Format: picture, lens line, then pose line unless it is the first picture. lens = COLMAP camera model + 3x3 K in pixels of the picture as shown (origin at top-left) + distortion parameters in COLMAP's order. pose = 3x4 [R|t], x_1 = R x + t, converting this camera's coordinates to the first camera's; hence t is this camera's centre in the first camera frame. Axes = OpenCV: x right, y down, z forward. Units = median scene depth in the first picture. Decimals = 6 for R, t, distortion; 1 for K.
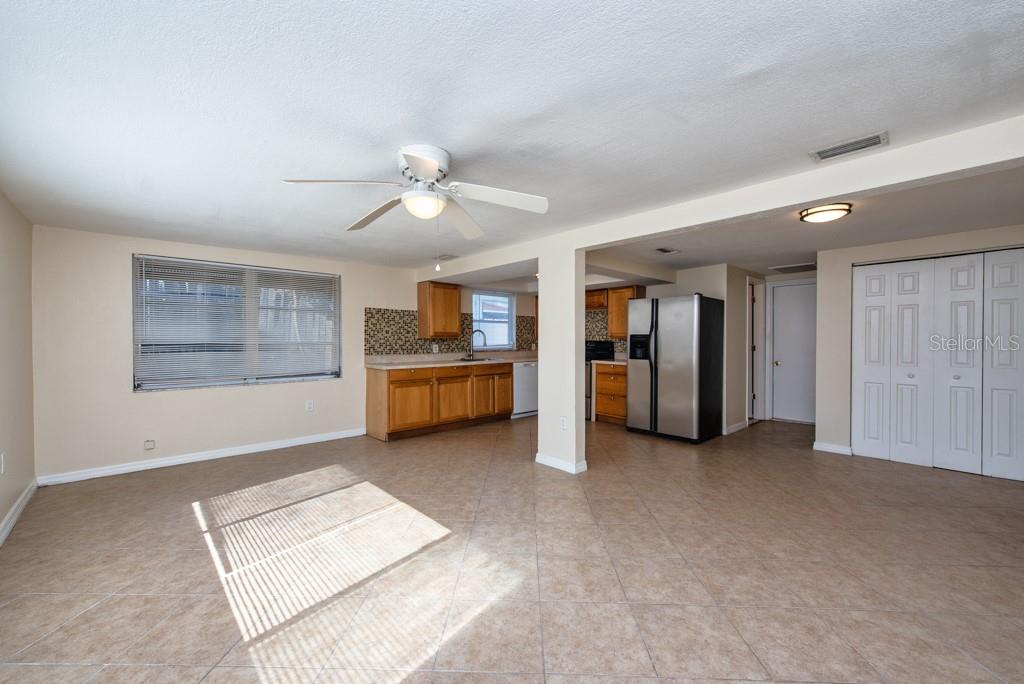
lens RADIAL K [[397.3, 0, 513.2], [0, 397.3, 344.3], [0, 0, 1]] dist [0.003770, -0.001755]
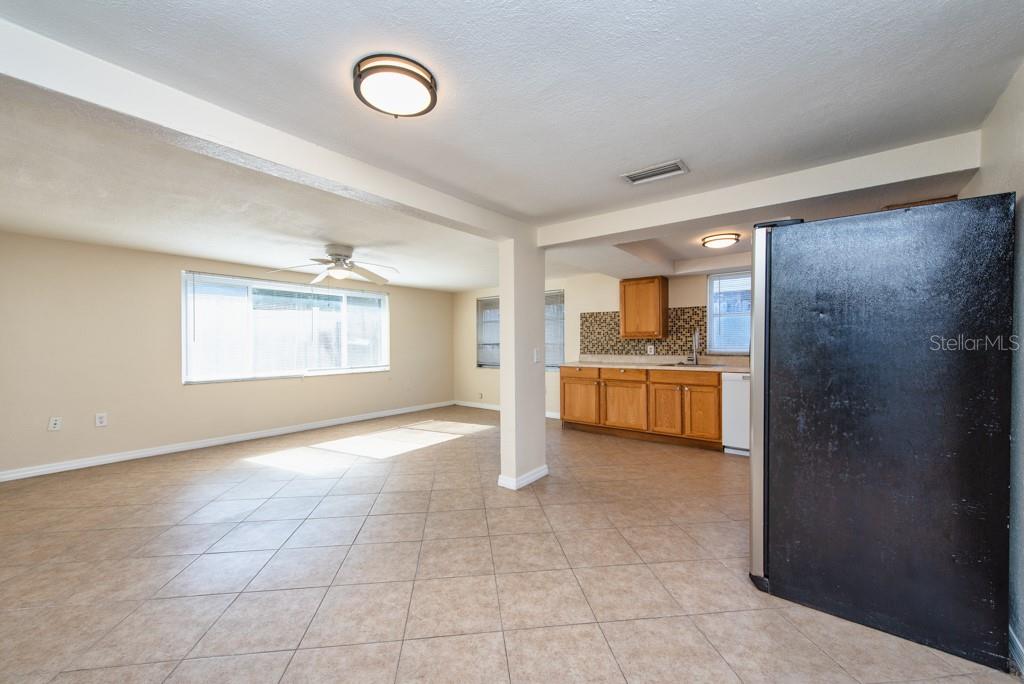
lens RADIAL K [[397.3, 0, 507.6], [0, 397.3, 341.3], [0, 0, 1]] dist [0.003770, -0.001755]
pose [[0.170360, -0.003486, -0.985376, 0.689209], [-0.007295, 0.999962, -0.004799, -0.002337], [0.985355, 0.008006, 0.170328, 0.554276]]
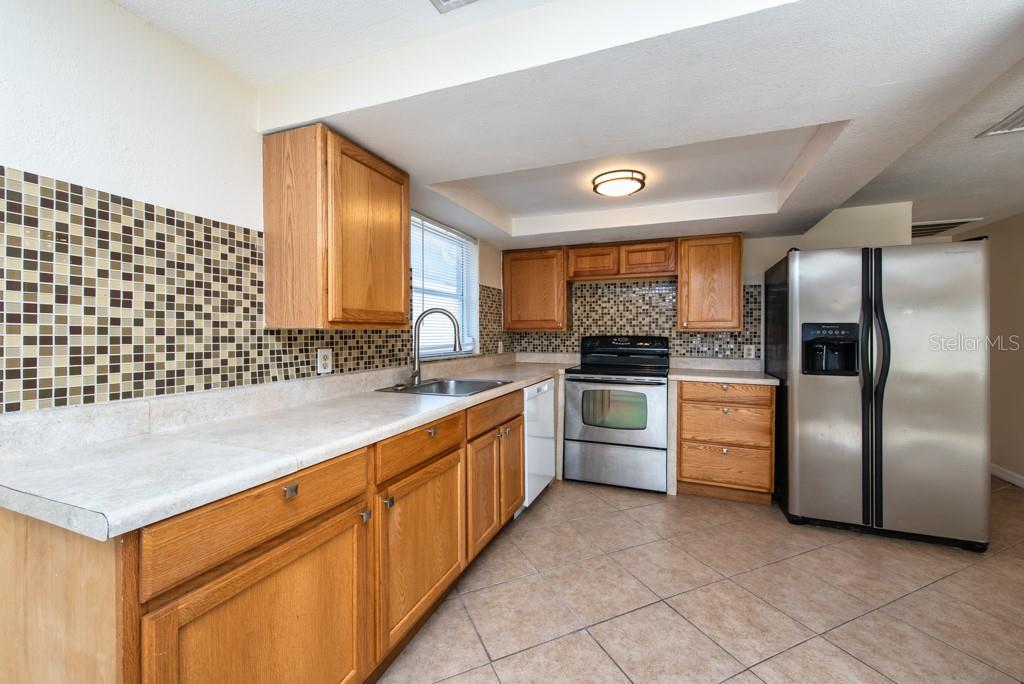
lens RADIAL K [[397.3, 0, 520.9], [0, 397.3, 336.9], [0, 0, 1]] dist [0.003770, -0.001755]
pose [[0.893502, -0.004008, 0.449042, -0.210561], [0.004602, 0.999989, -0.000233, -0.008634], [-0.449036, 0.002275, 0.893511, 0.679595]]
